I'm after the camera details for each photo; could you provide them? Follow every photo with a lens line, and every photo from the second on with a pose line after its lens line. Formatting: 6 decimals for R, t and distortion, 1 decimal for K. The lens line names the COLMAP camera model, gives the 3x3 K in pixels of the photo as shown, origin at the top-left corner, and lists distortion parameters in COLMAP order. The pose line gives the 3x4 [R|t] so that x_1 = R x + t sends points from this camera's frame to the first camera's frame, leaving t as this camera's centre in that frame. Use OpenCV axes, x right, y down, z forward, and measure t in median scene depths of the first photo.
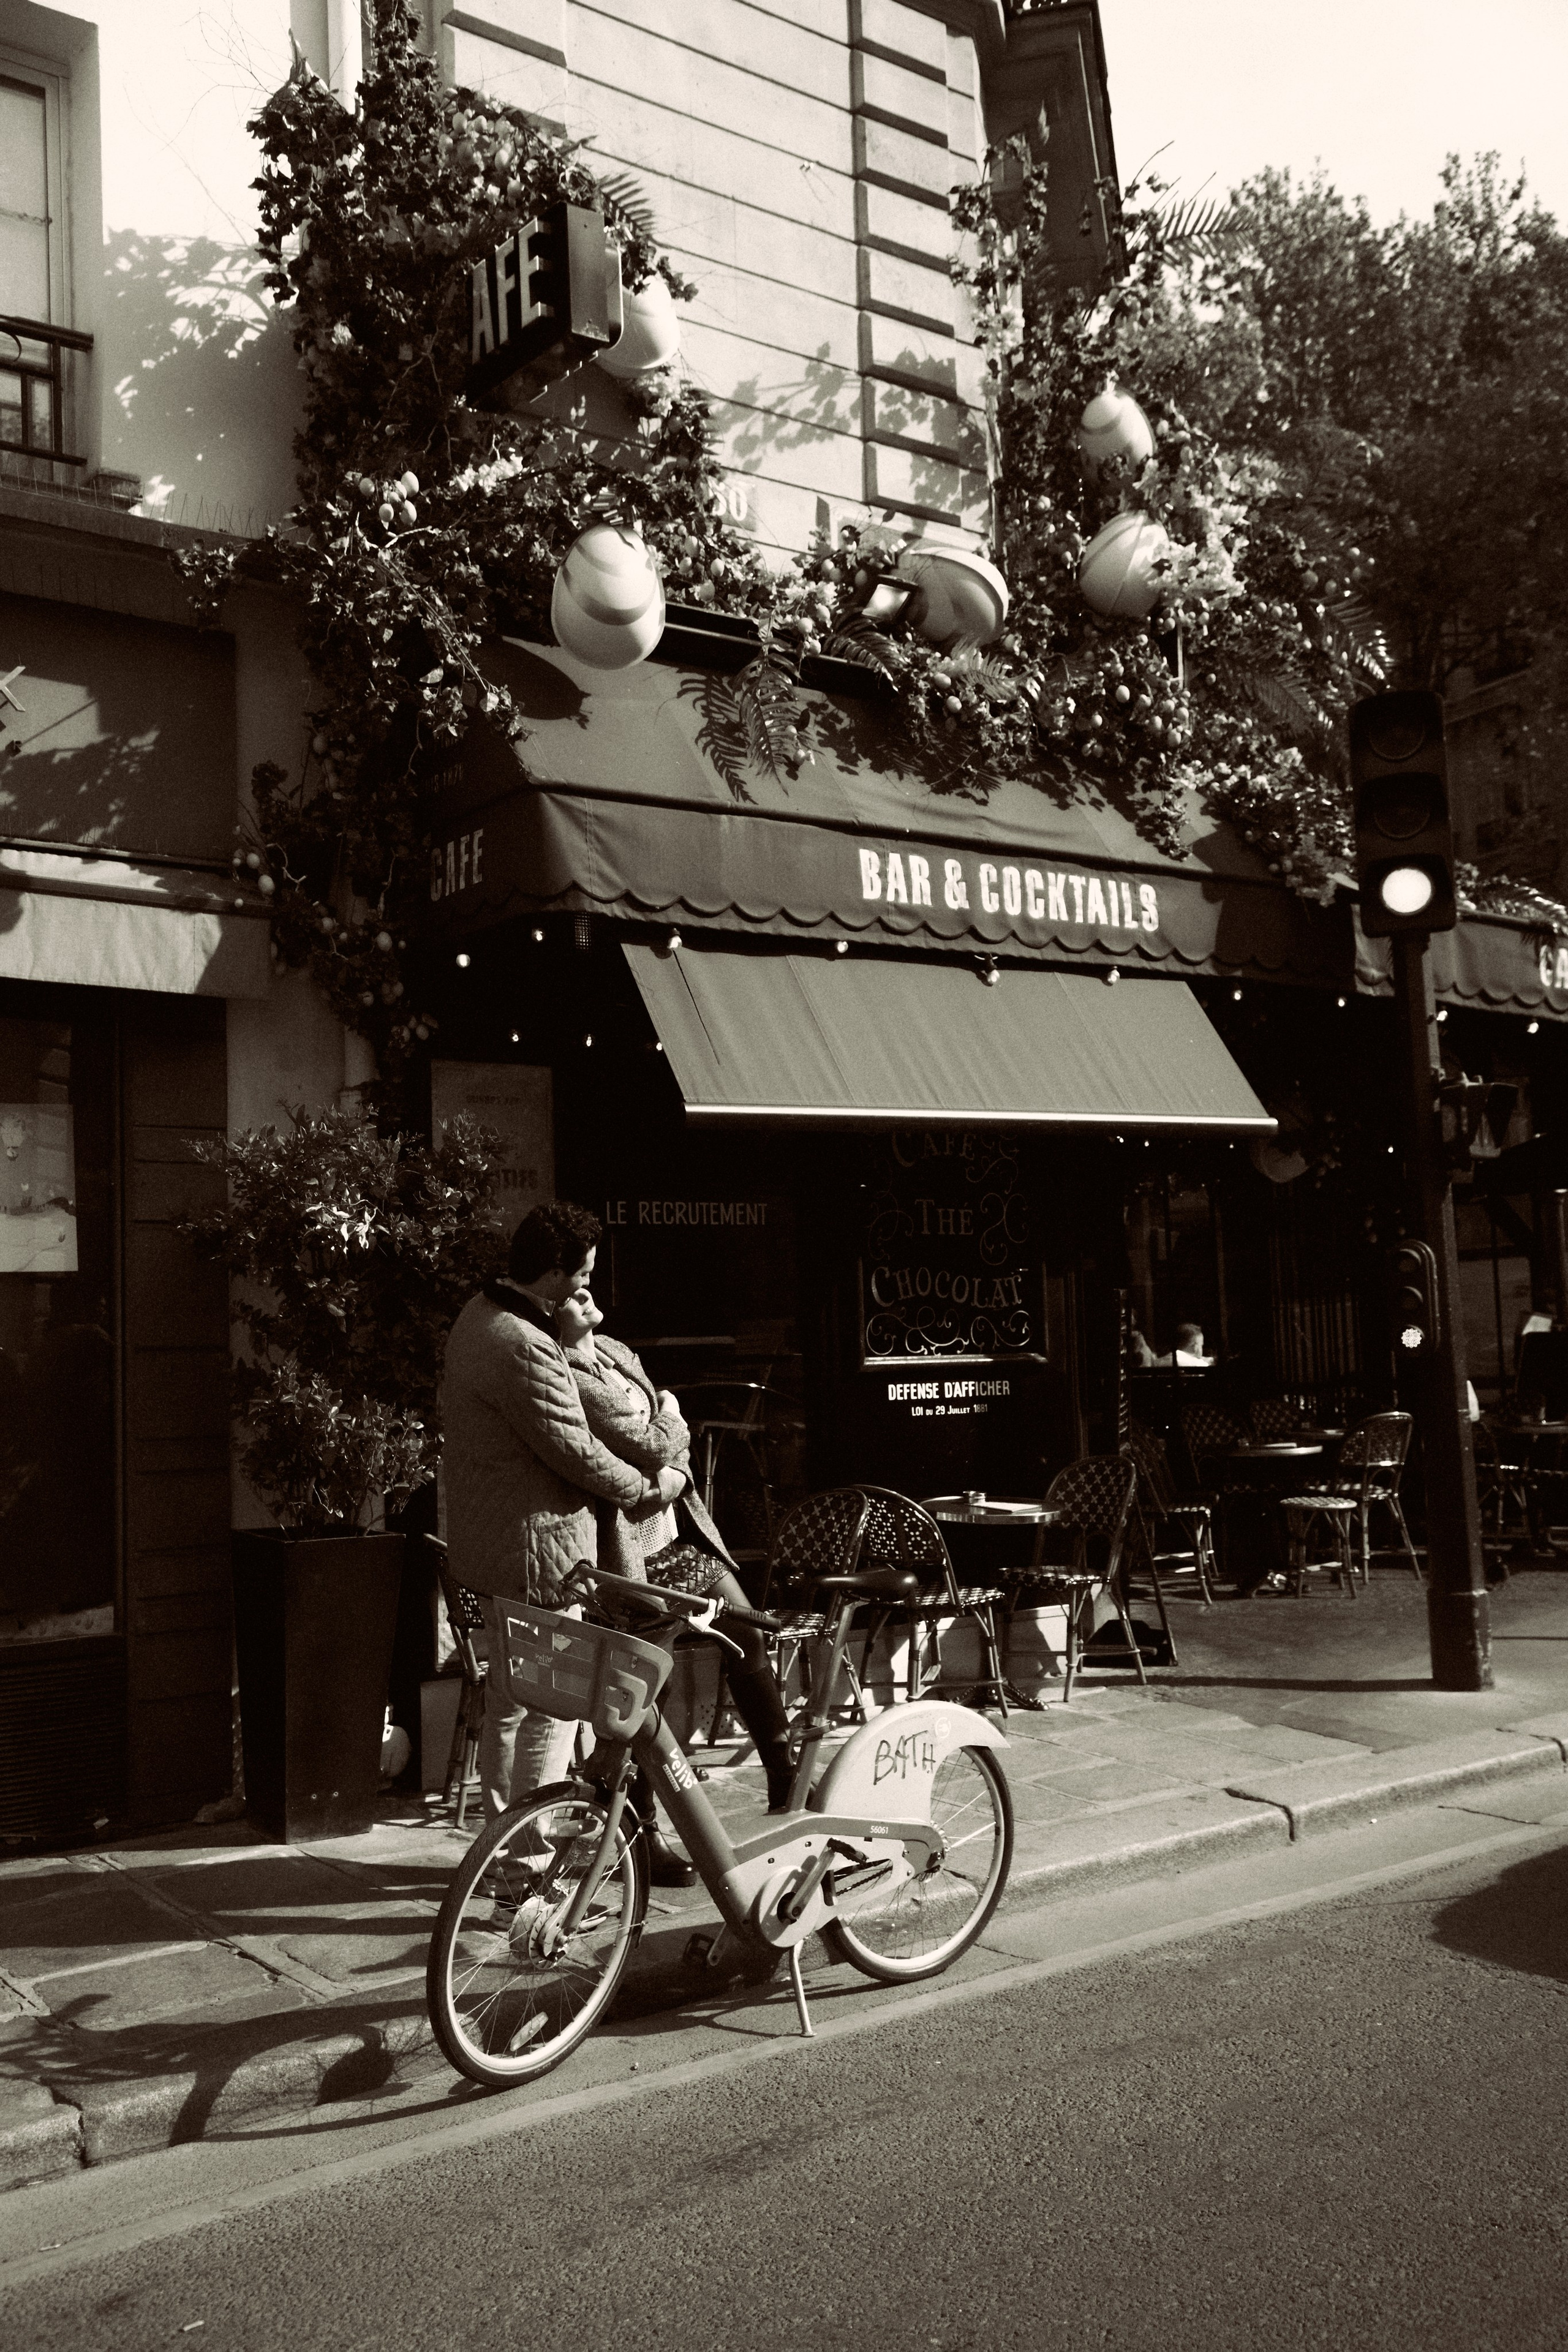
lens RADIAL K [[2101.0, 0, 753.7], [0, 2101.0, 1183.1], [0, 0, 1]] dist [0.016907, 0.014605]
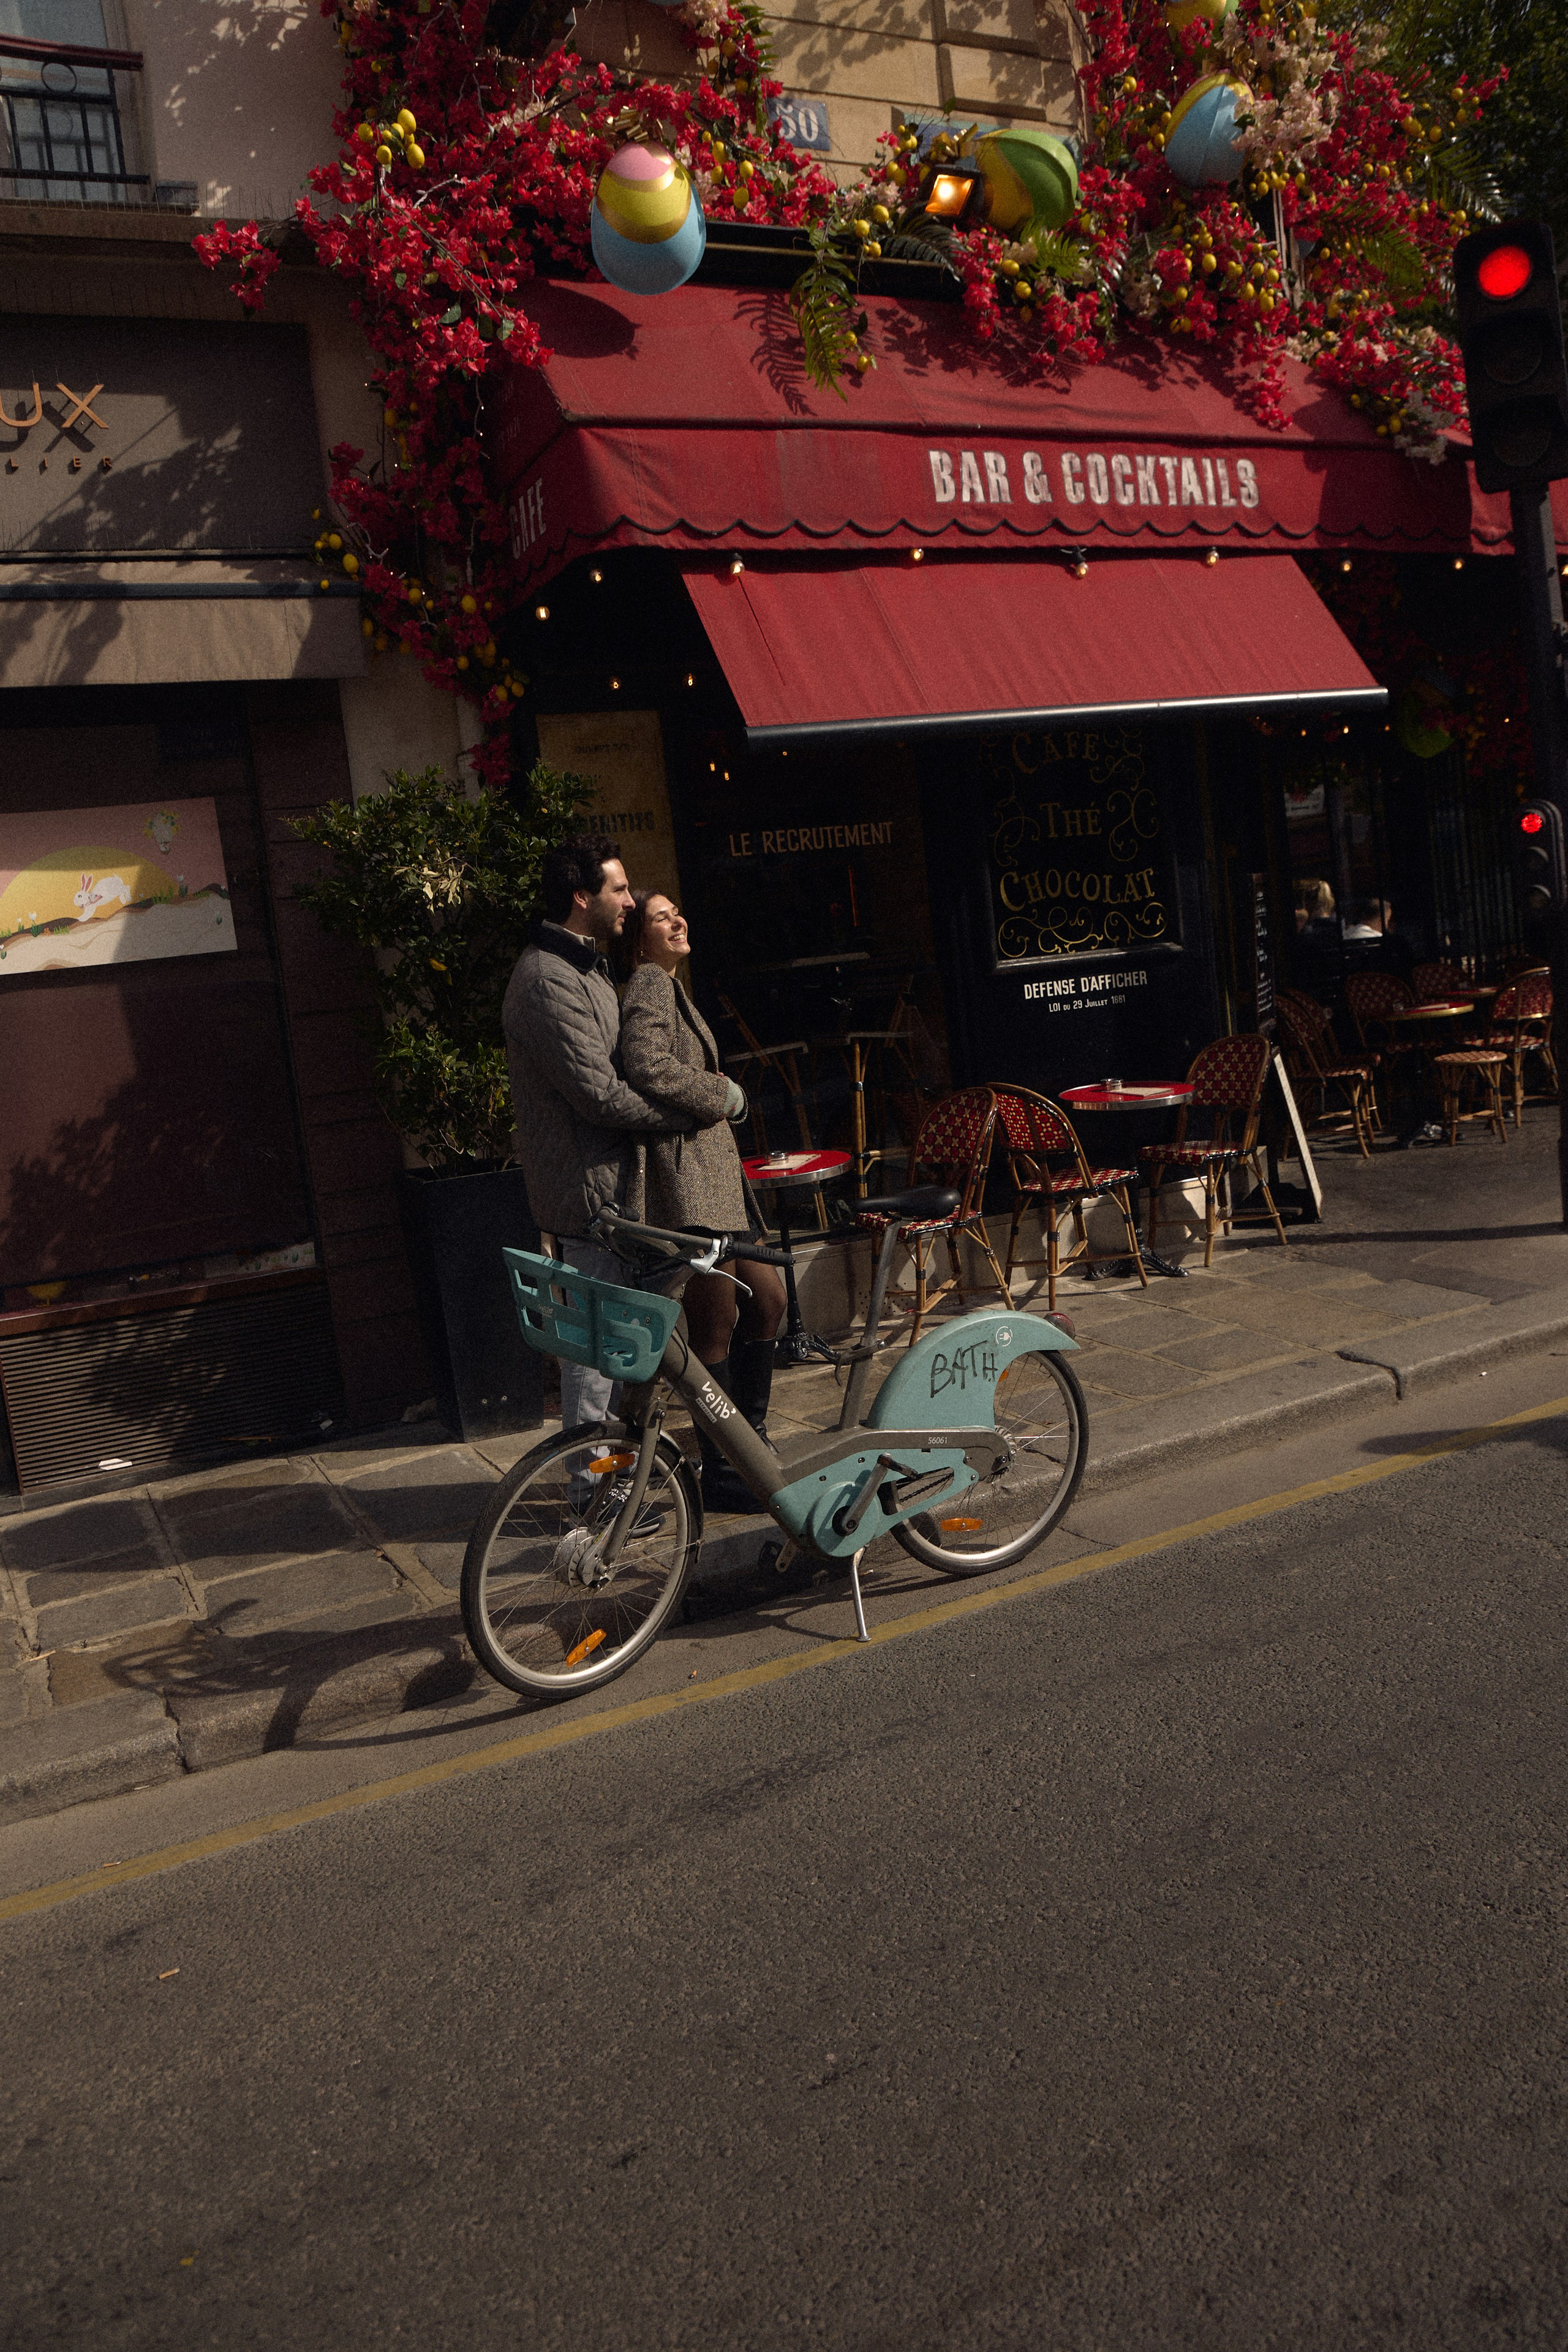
lens RADIAL K [[1694.3, 0, 754.8], [0, 1694.3, 1174.0], [0, 0, 1]] dist [-0.089390, 0.028655]
pose [[0.981663, -0.063895, -0.179597, 0.088670], [0.099200, 0.975759, 0.195074, 0.011438], [0.162779, -0.209313, 0.964205, 0.161990]]
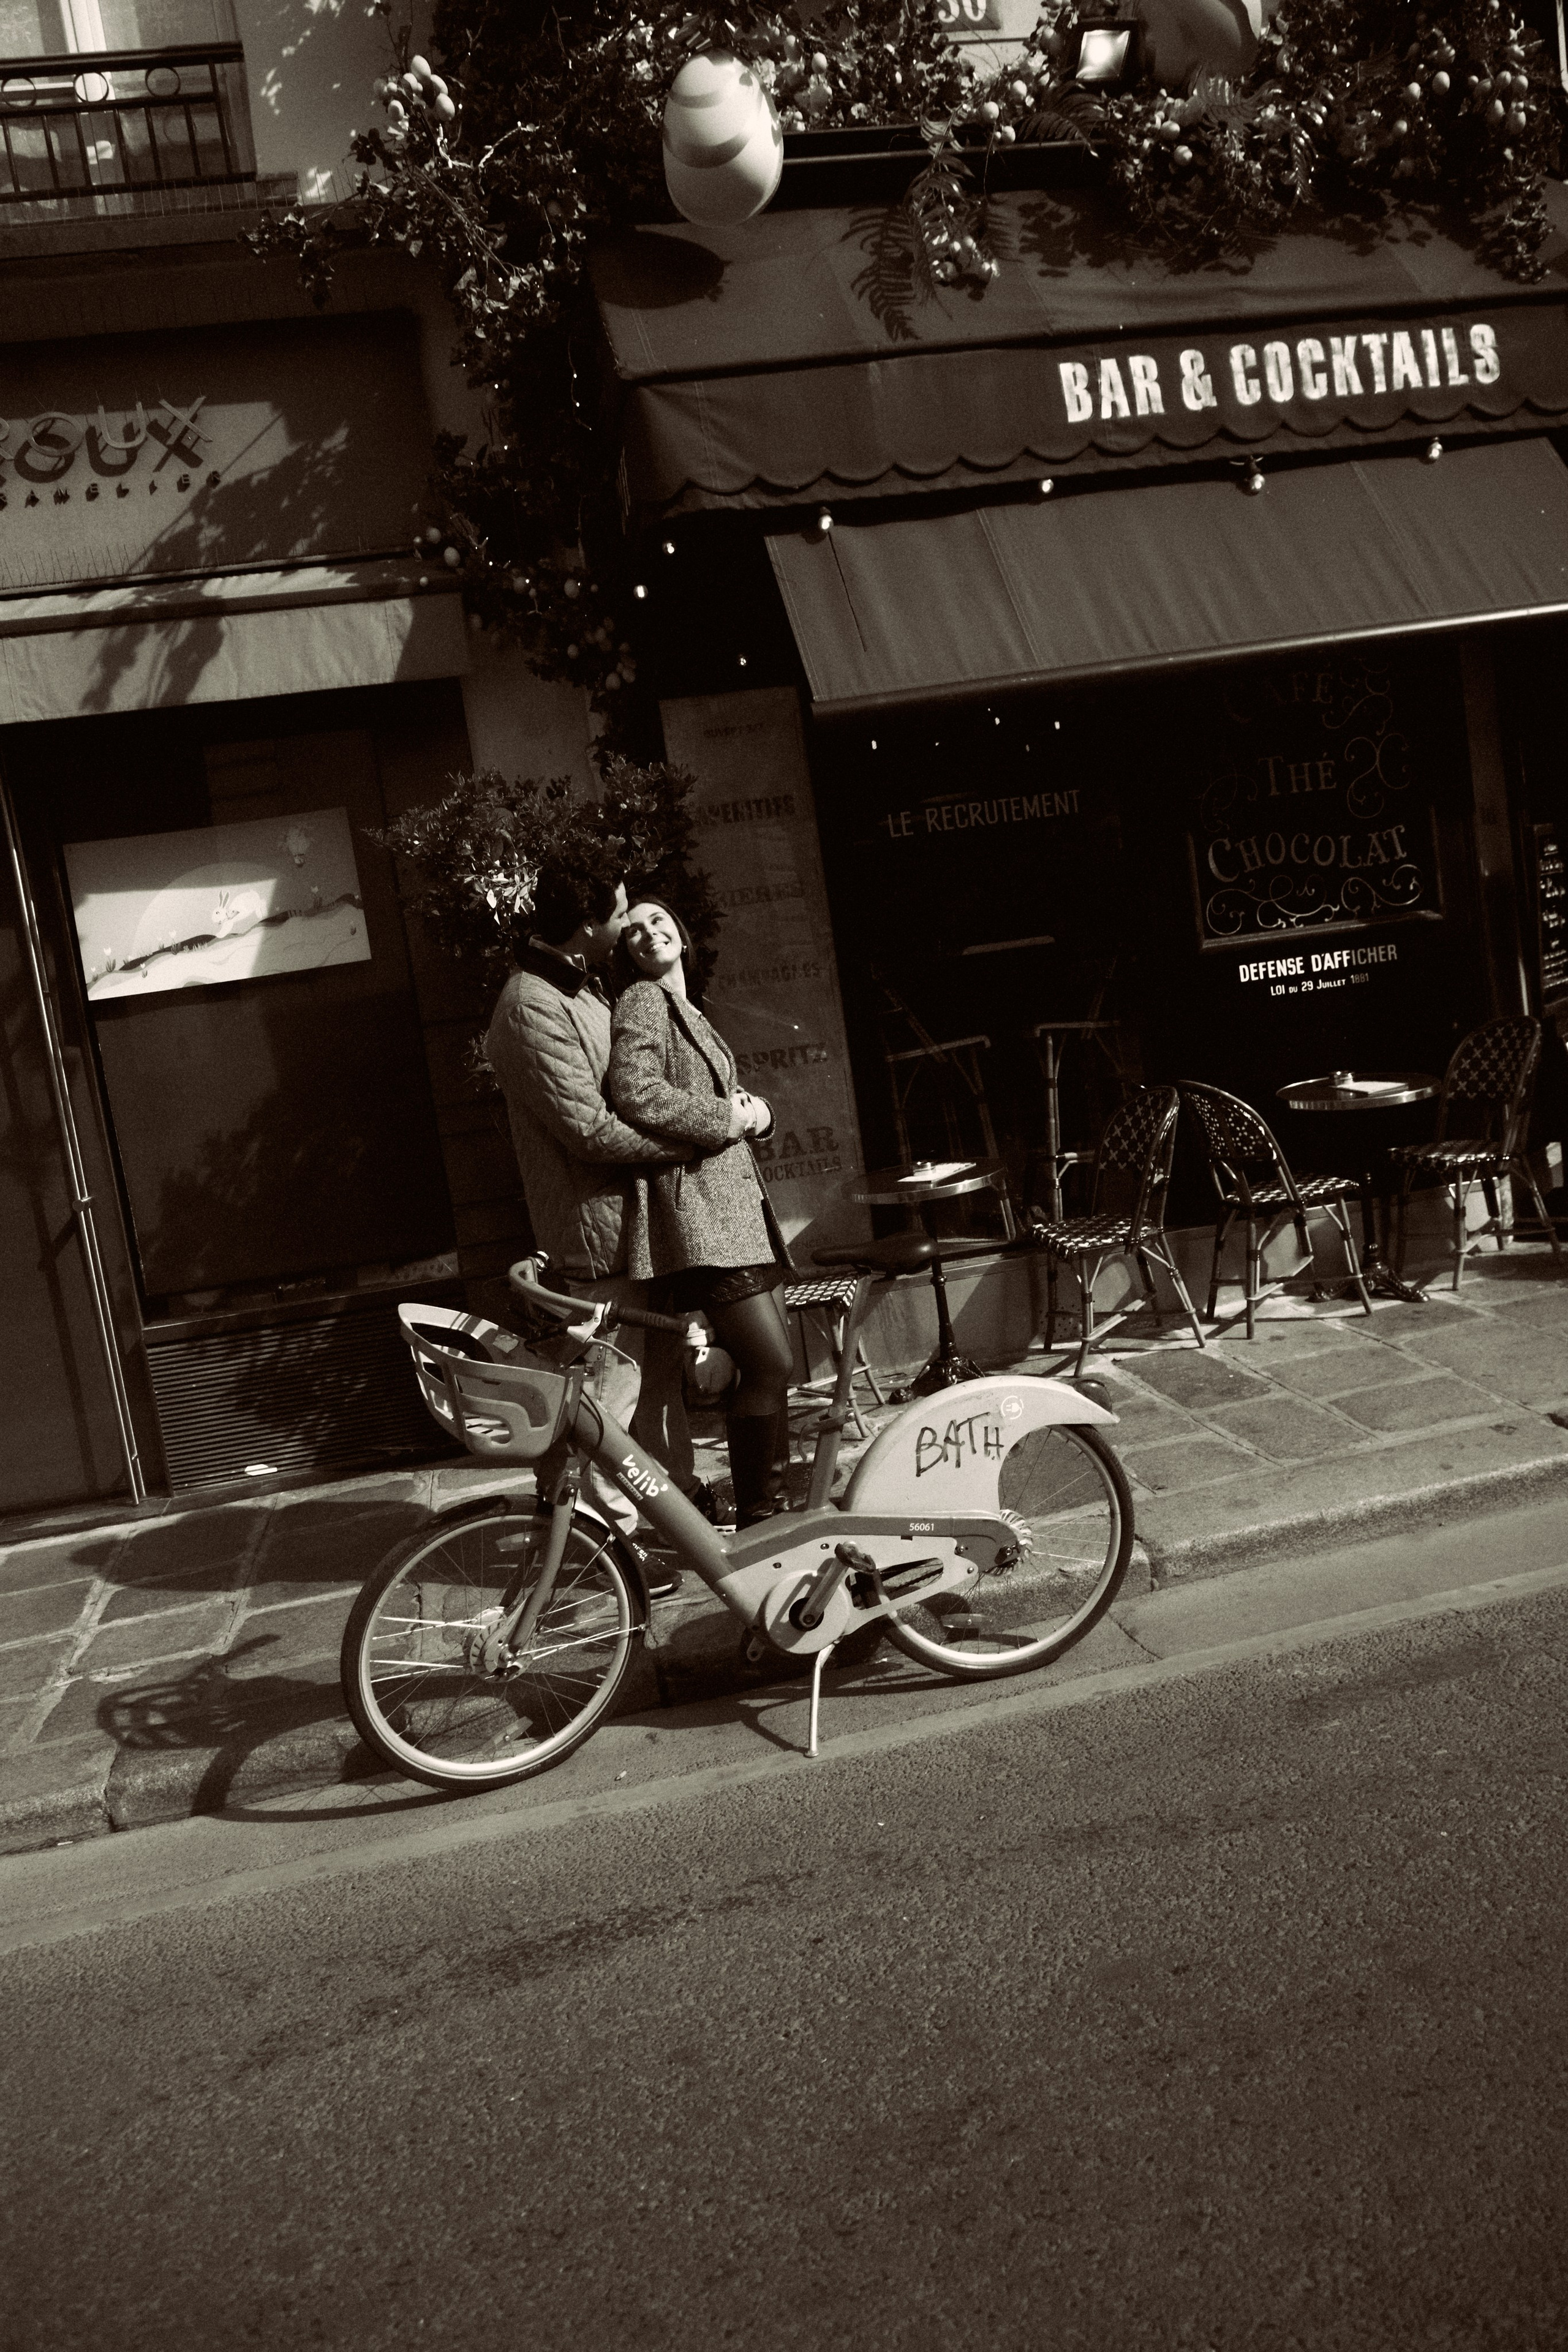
lens RADIAL K [[1663.7, 0, 747.6], [0, 1663.7, 1177.1], [0, 0, 1]] dist [-0.058216, 0.033734]
pose [[0.896070, -0.055290, -0.440457, 0.213159], [0.151999, 0.970451, 0.187407, 0.018677], [0.417080, -0.234879, 0.877996, 0.278899]]
